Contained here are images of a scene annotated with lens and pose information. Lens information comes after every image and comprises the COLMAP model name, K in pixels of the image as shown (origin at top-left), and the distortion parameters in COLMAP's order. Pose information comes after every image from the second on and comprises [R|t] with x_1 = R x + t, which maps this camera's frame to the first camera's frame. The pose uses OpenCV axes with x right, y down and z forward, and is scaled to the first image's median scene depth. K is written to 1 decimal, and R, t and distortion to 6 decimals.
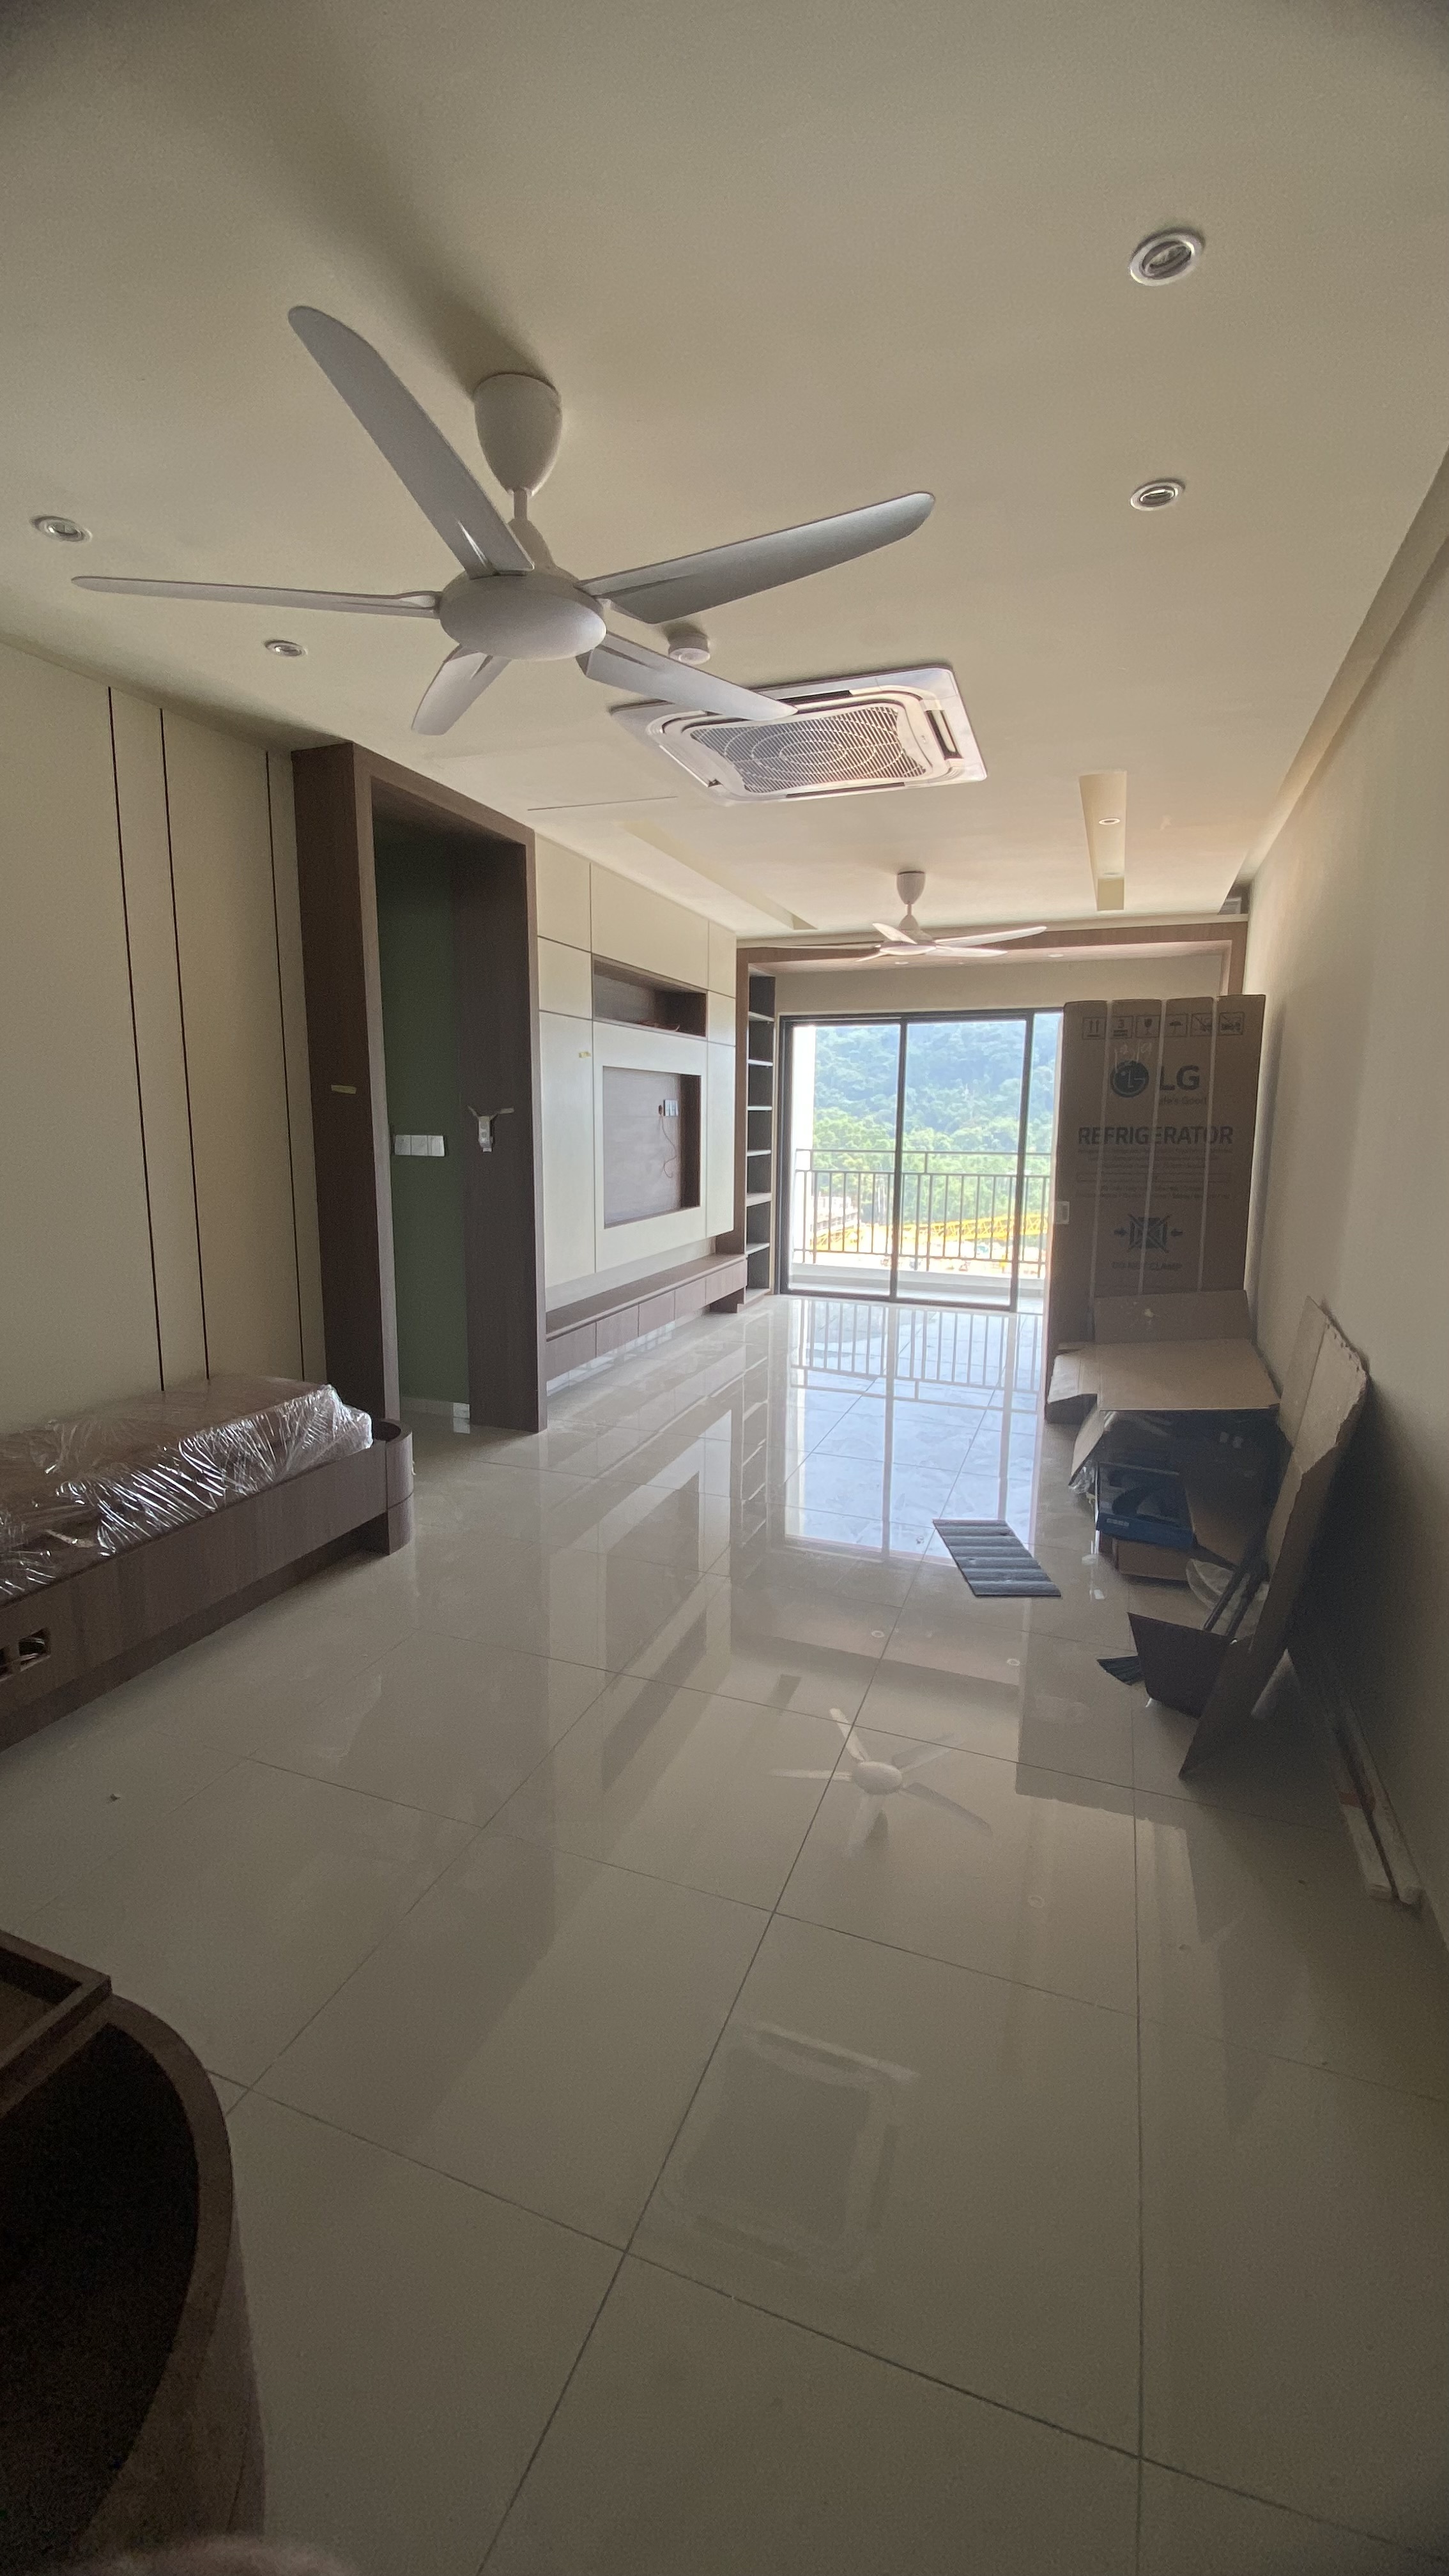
lens RADIAL K [[1057.6, 0, 719.0], [0, 1057.6, 1284.7], [0, 0, 1]] dist [0.001184, -0.000128]
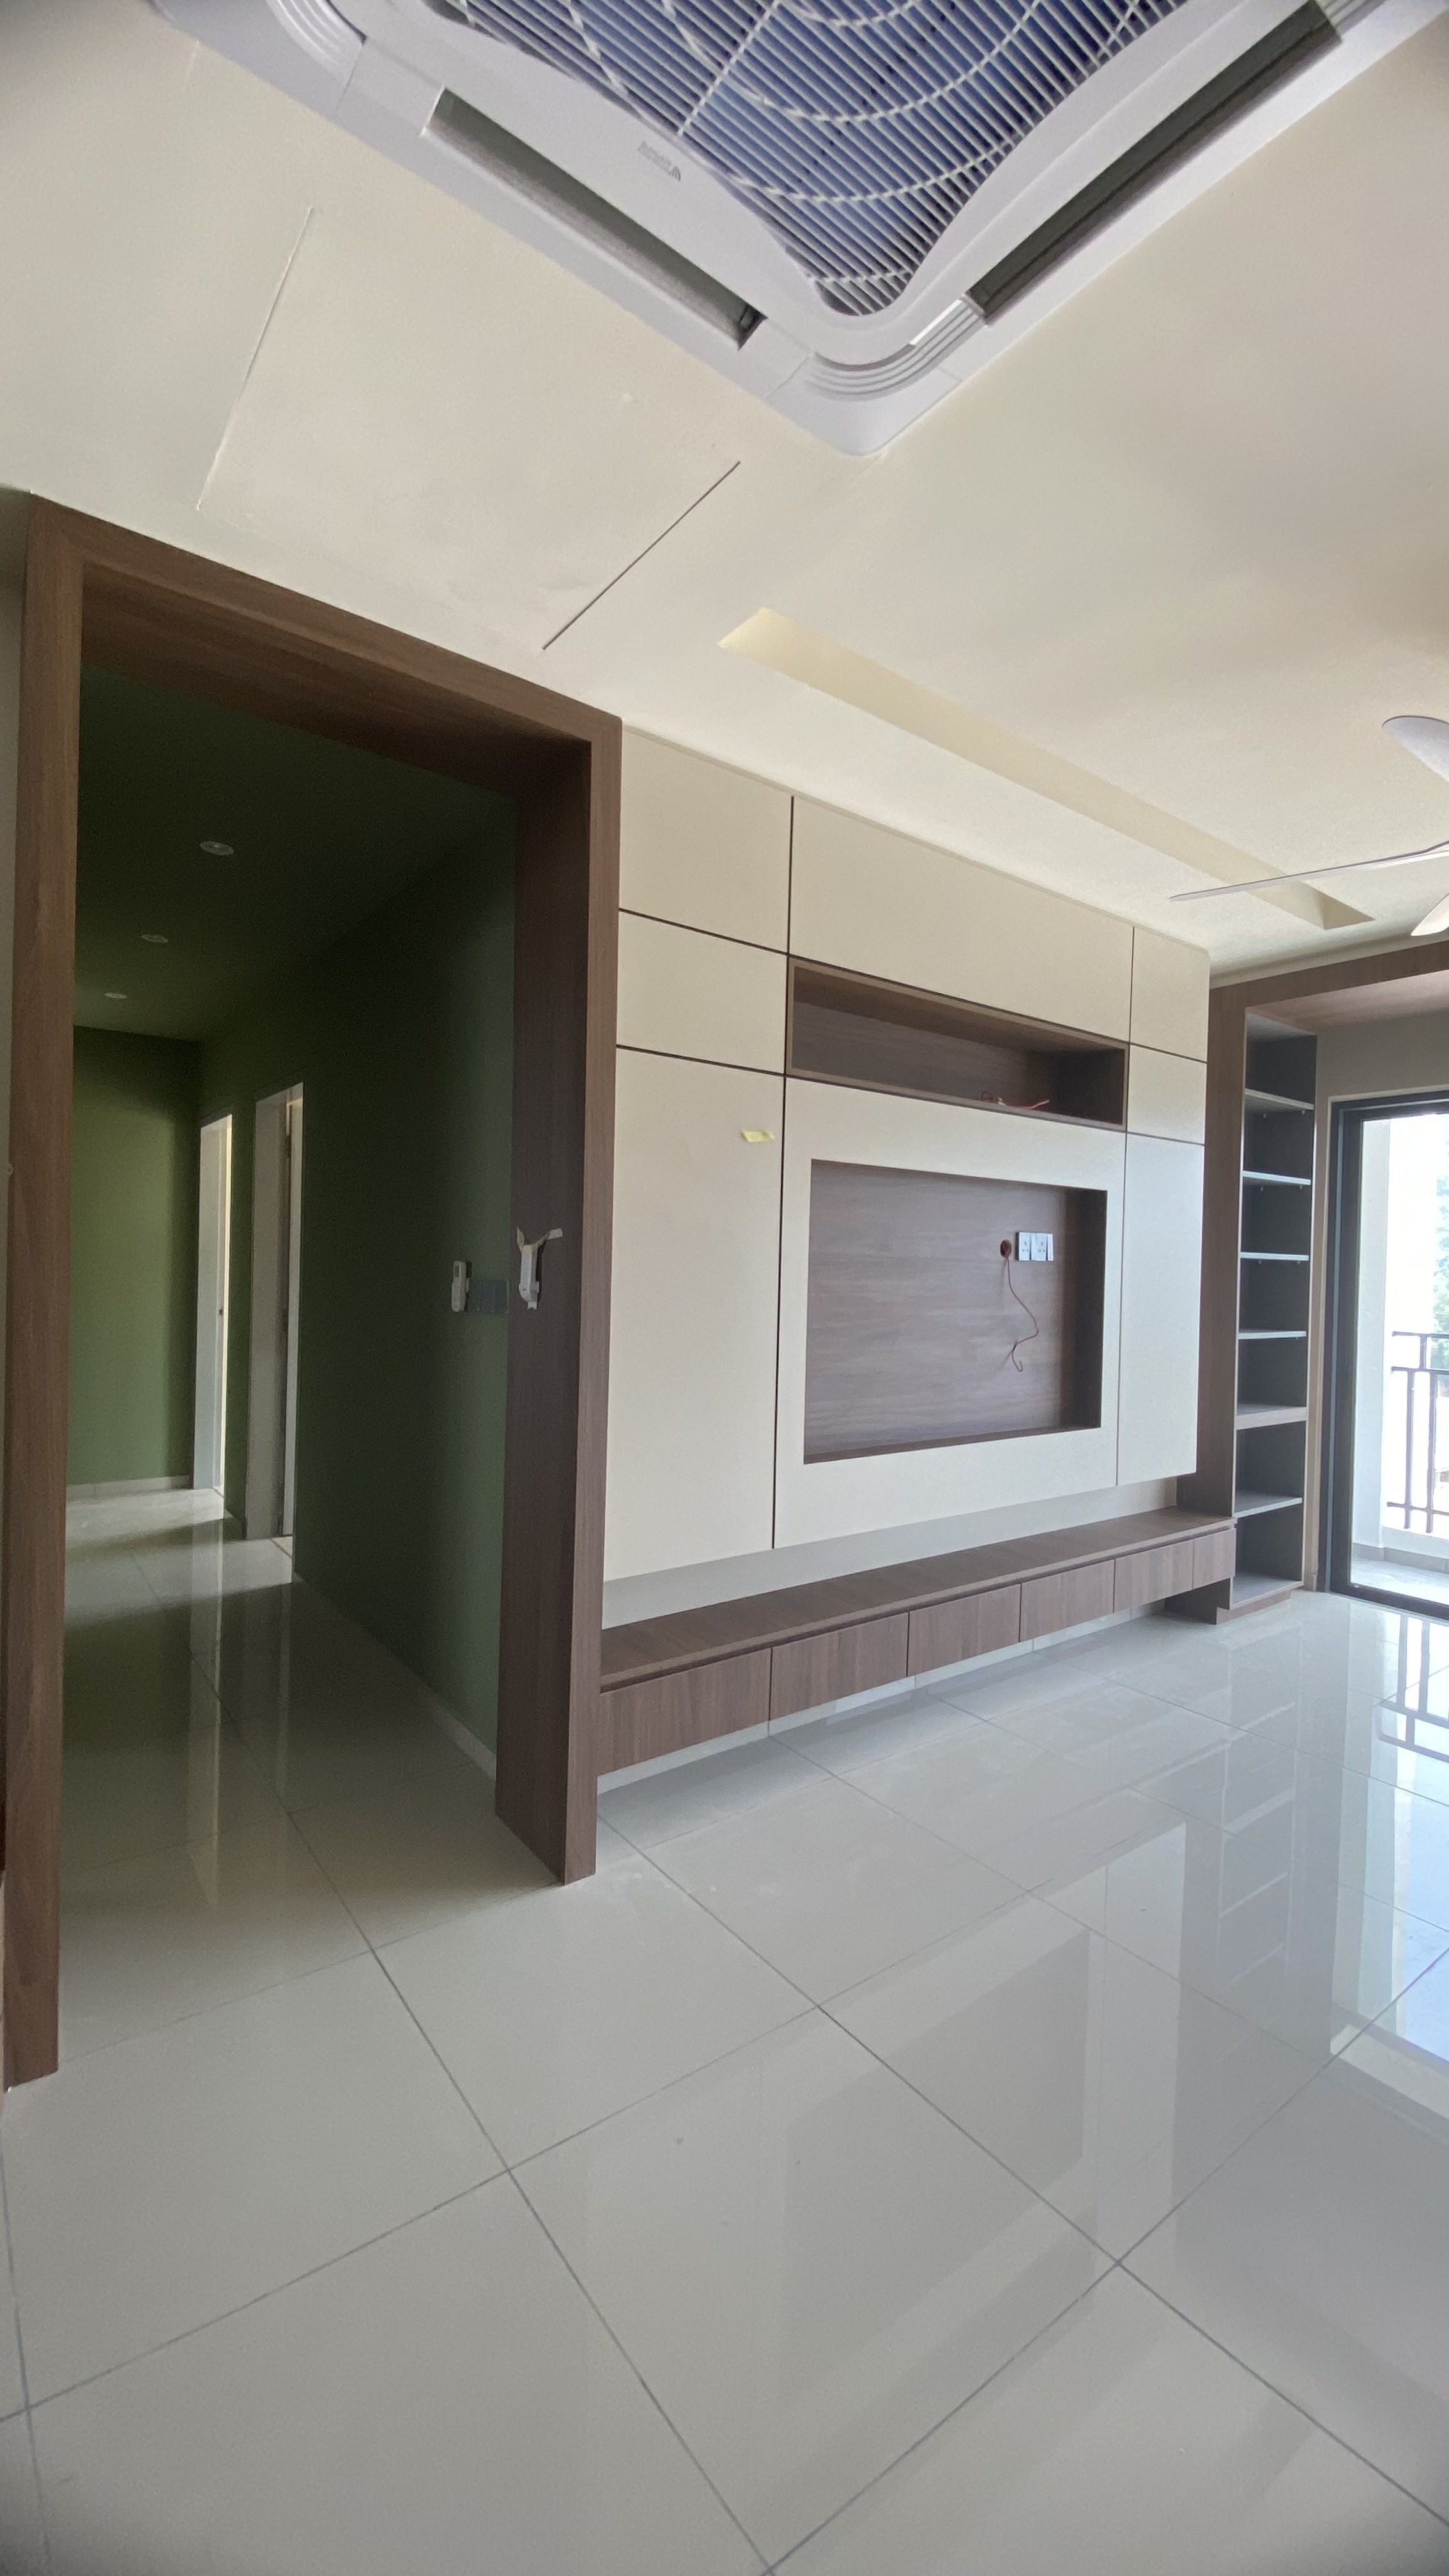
lens RADIAL K [[1057.6, 0, 722.0], [0, 1057.6, 1289.6], [0, 0, 1]] dist [0.001184, -0.000128]
pose [[0.838096, 0.008250, -0.545460, 0.110401], [-0.096750, 0.986283, -0.133738, -0.050535], [0.536874, 0.164859, 0.827398, 0.419139]]
